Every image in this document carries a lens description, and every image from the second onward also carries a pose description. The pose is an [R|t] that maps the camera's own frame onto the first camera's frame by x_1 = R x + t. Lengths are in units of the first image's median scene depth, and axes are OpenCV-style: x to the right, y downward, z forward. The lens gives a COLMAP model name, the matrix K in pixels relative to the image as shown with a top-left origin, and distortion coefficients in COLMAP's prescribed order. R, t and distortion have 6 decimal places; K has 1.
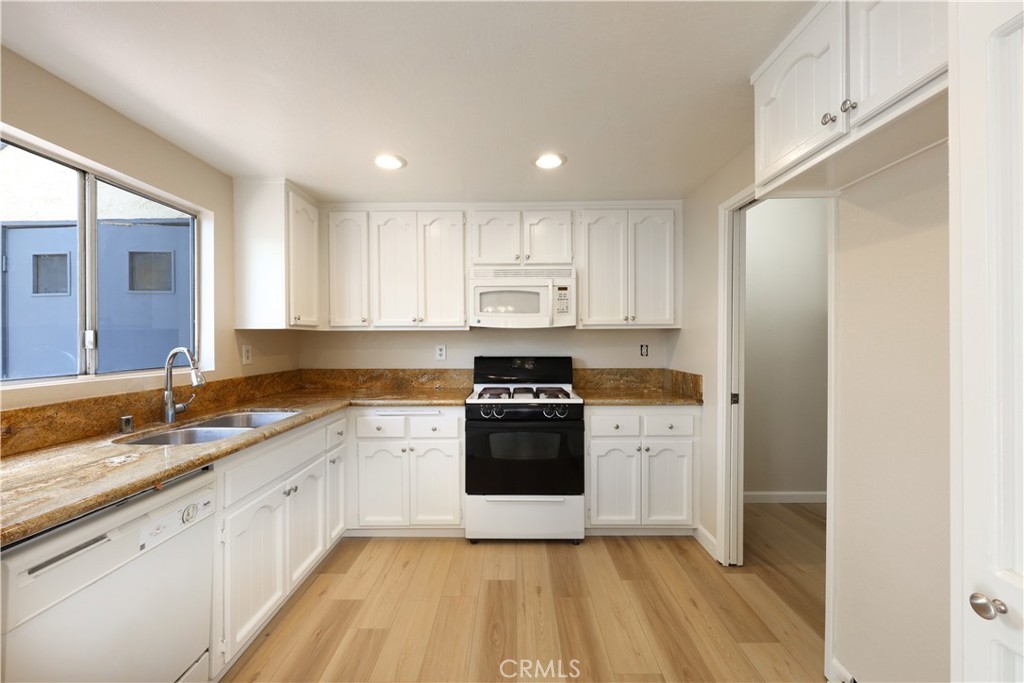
lens RADIAL K [[414.4, 0, 520.0], [0, 414.4, 339.1], [0, 0, 1]] dist [-0.008163, 0.000055]
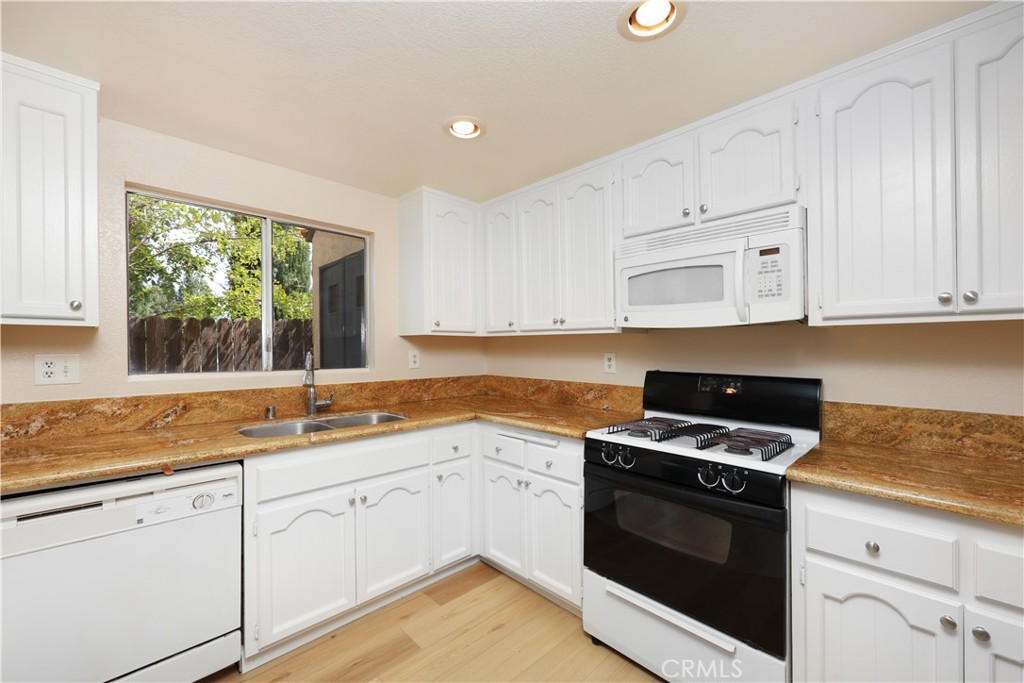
lens RADIAL K [[414.4, 0, 506.3], [0, 414.4, 346.1], [0, 0, 1]] dist [-0.008163, 0.000055]
pose [[0.684745, 0.003332, -0.728775, 0.262100], [-0.004151, 0.999991, 0.000671, 0.001652], [0.728771, 0.002566, 0.684753, 0.390256]]
